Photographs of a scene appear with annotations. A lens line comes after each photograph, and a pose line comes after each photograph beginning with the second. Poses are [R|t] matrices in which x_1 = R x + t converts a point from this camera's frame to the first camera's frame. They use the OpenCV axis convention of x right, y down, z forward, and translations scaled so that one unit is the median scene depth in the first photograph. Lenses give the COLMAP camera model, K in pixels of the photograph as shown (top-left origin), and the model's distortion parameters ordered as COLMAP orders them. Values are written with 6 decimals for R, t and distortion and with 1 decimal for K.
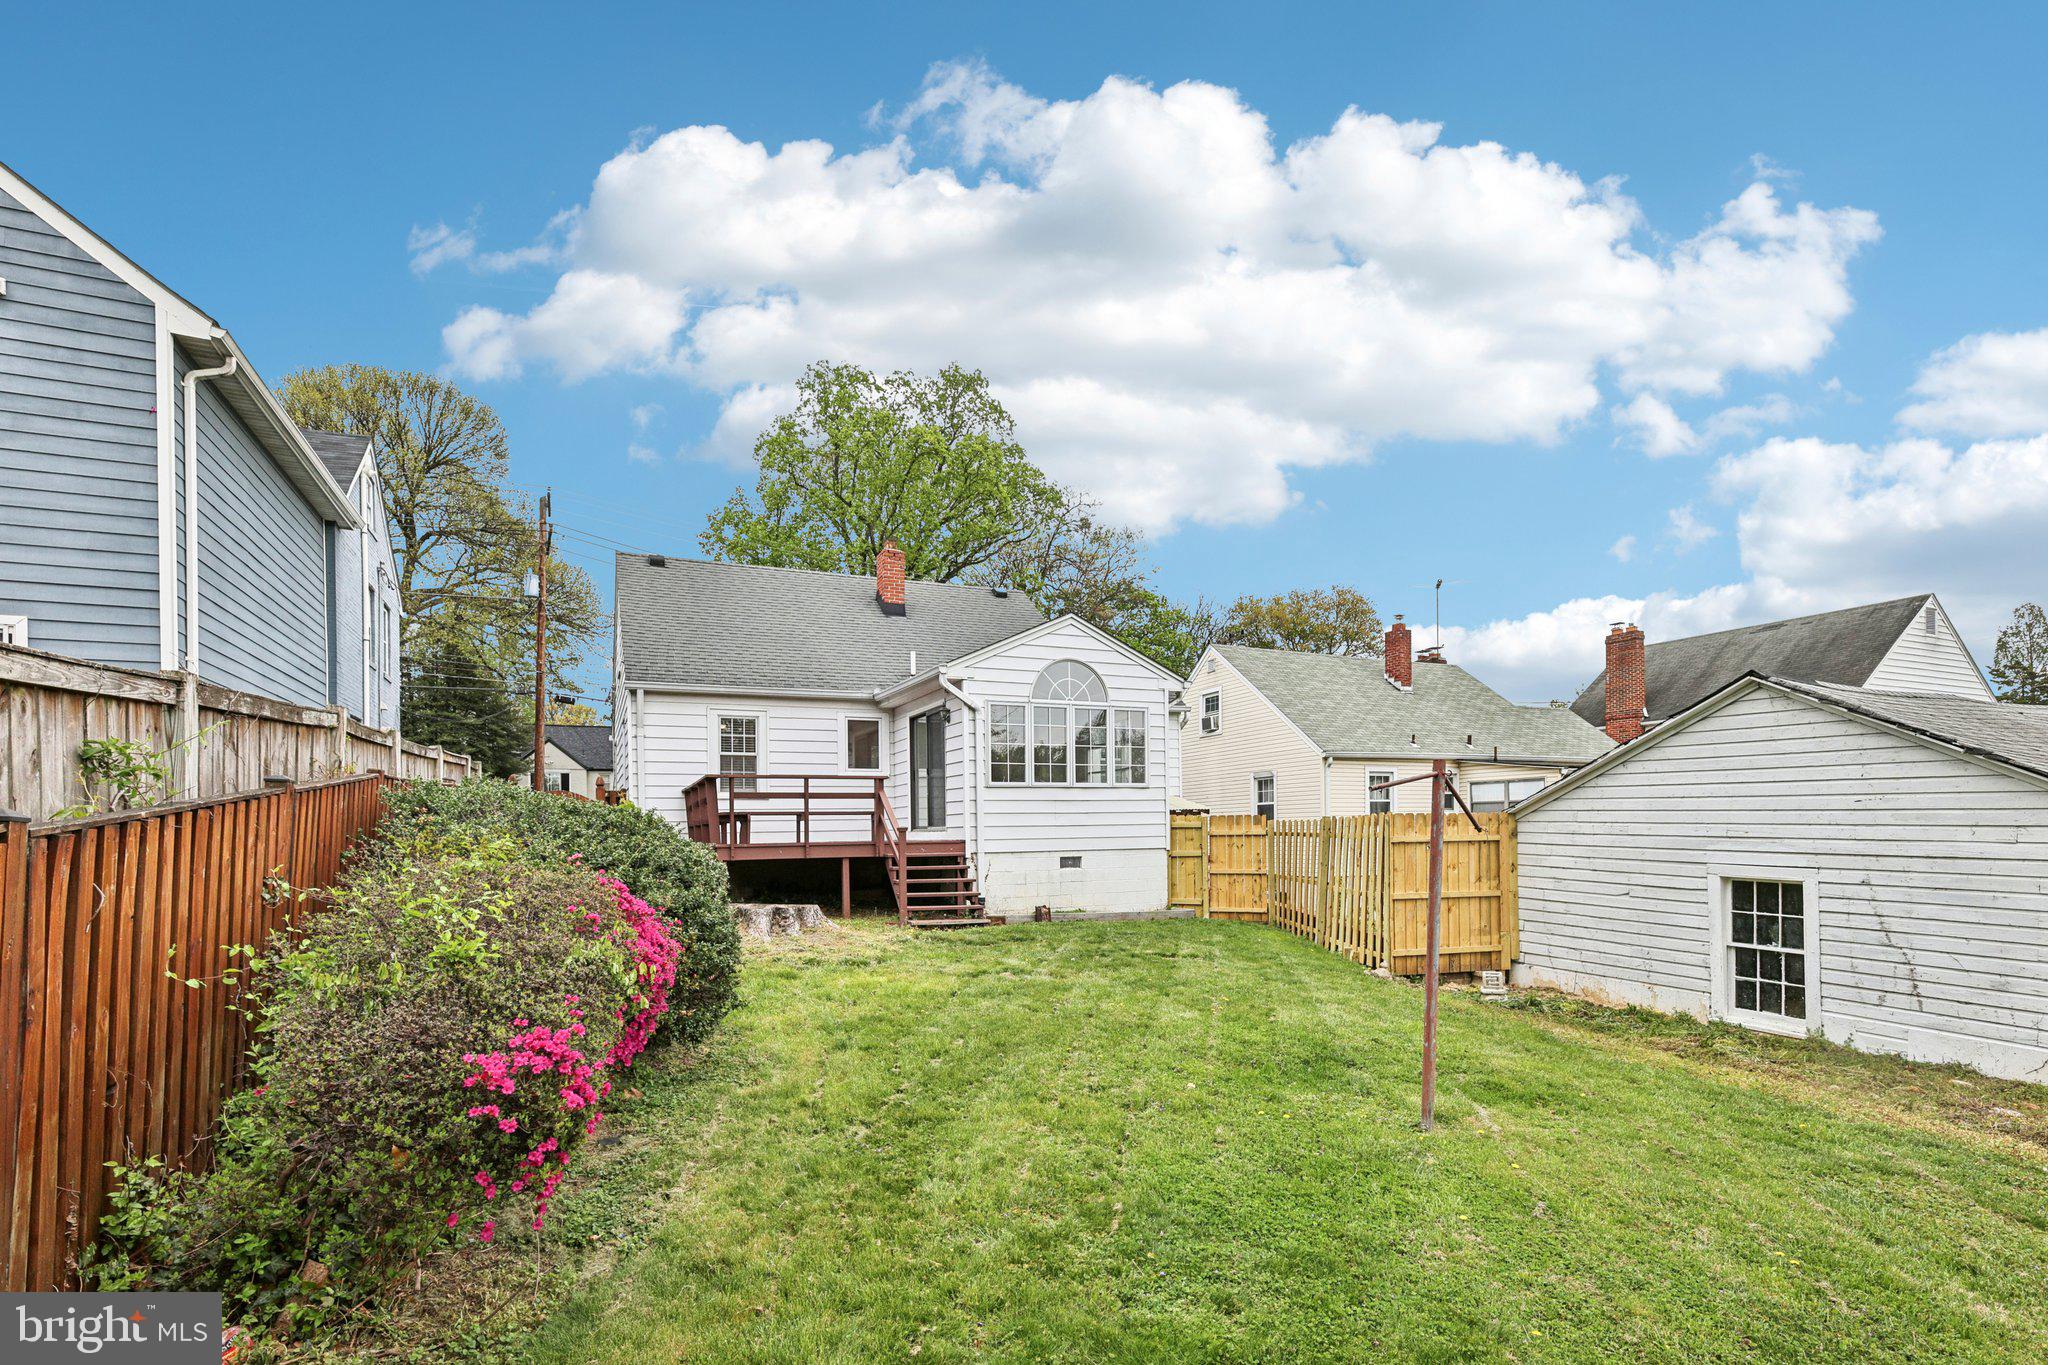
lens RADIAL K [[893.1, 0, 1035.4], [0, 893.1, 673.8], [0, 0, 1]] dist [0.003909, 0.000408]
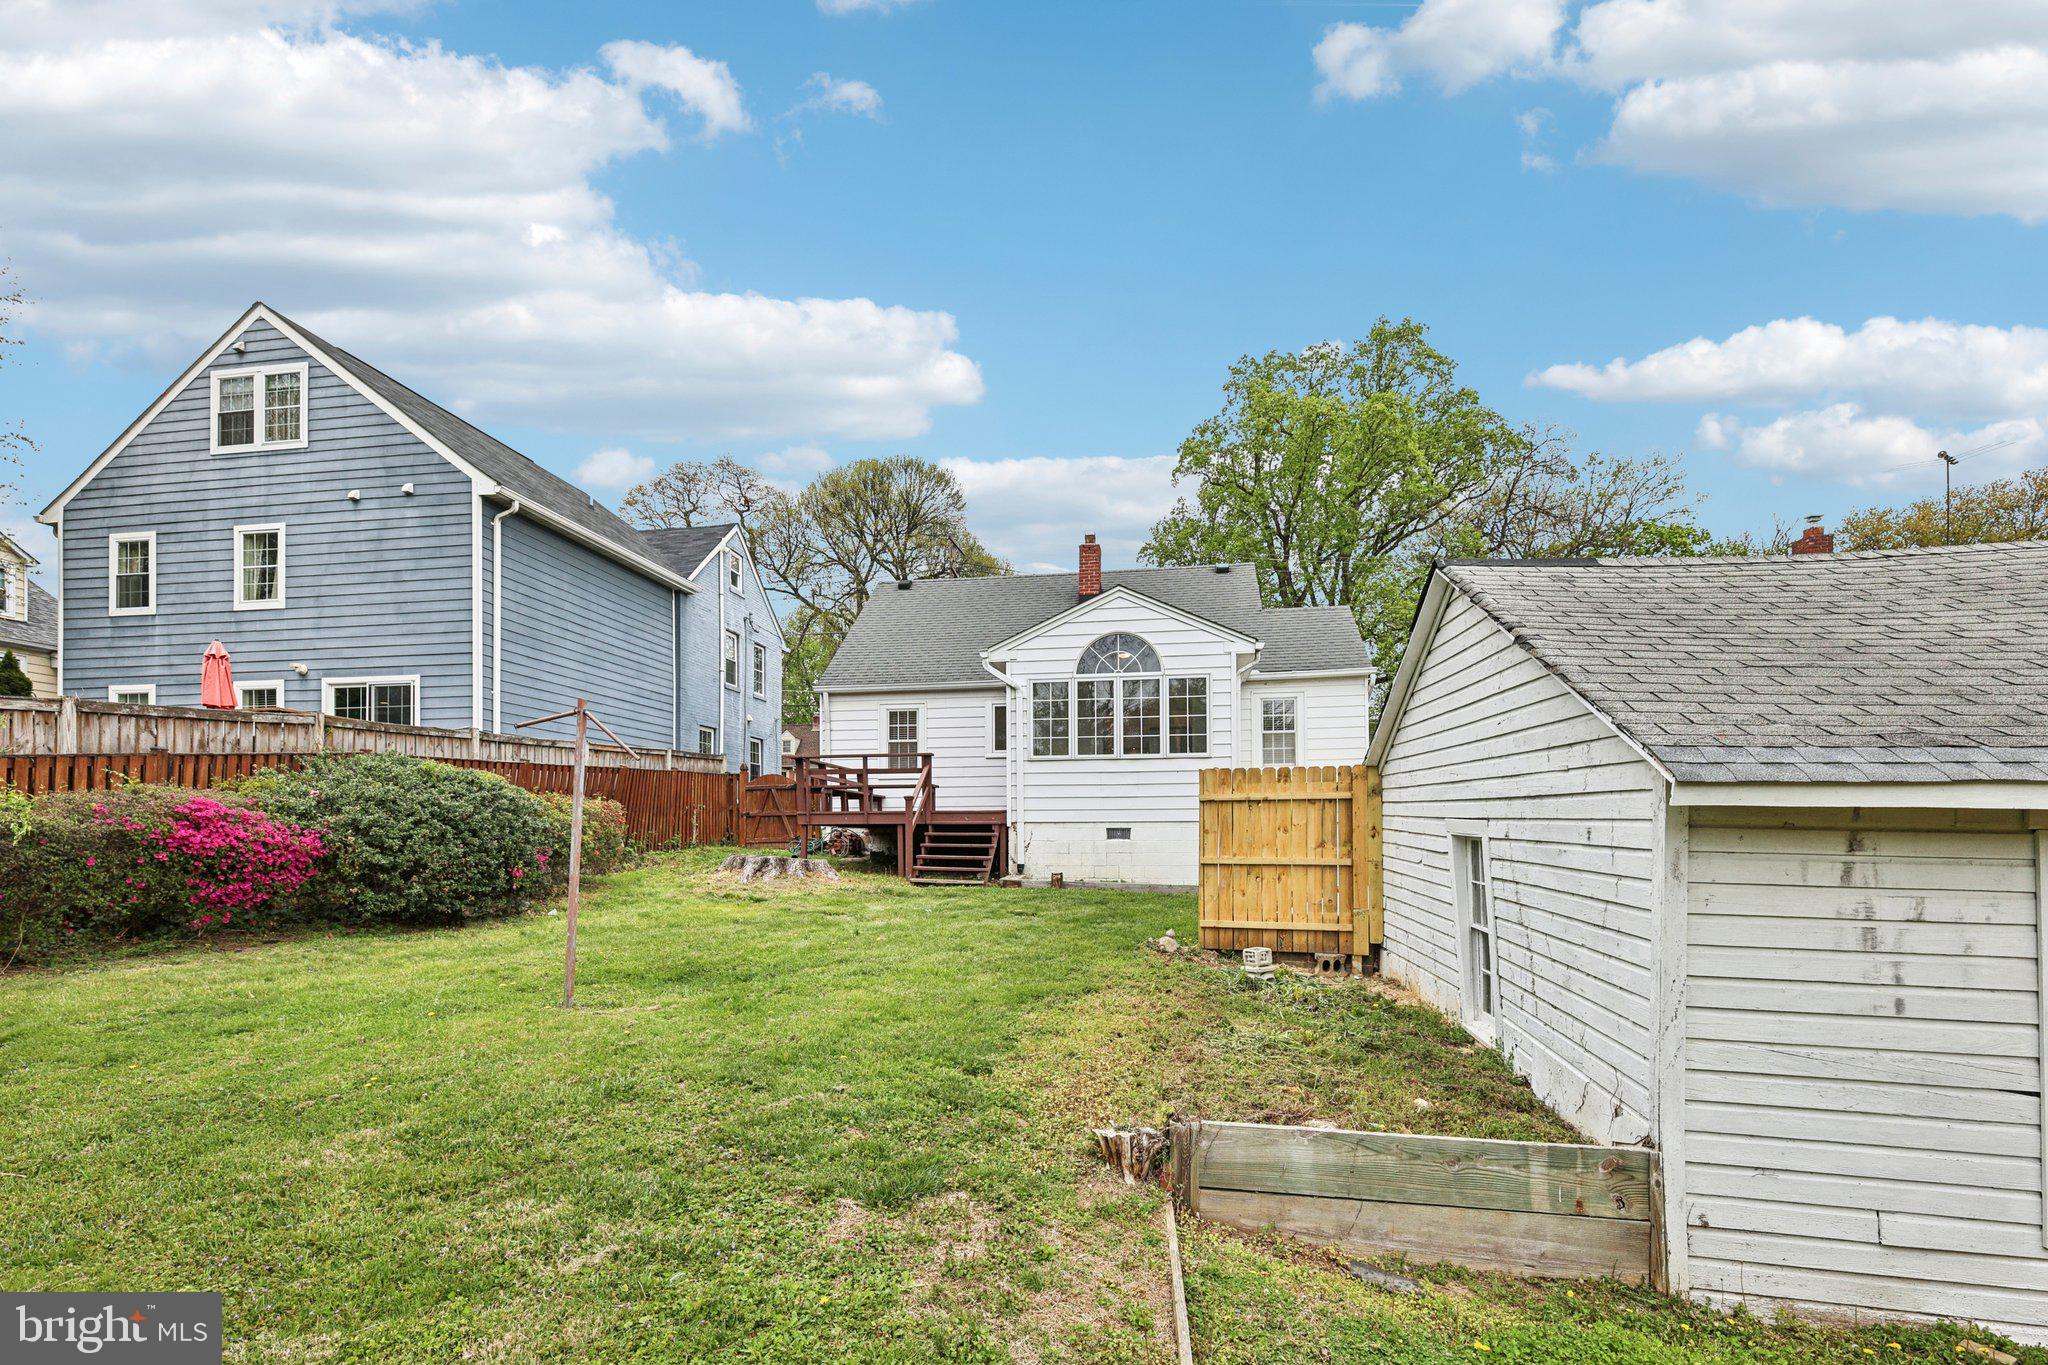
lens RADIAL K [[893.1, 0, 1035.4], [0, 893.1, 673.8], [0, 0, 1]] dist [0.003909, 0.000408]
pose [[0.842147, -0.082655, -0.532875, 0.521842], [0.085032, 0.996175, -0.020134, 0.045579], [0.532501, -0.028356, 0.845954, 0.108920]]
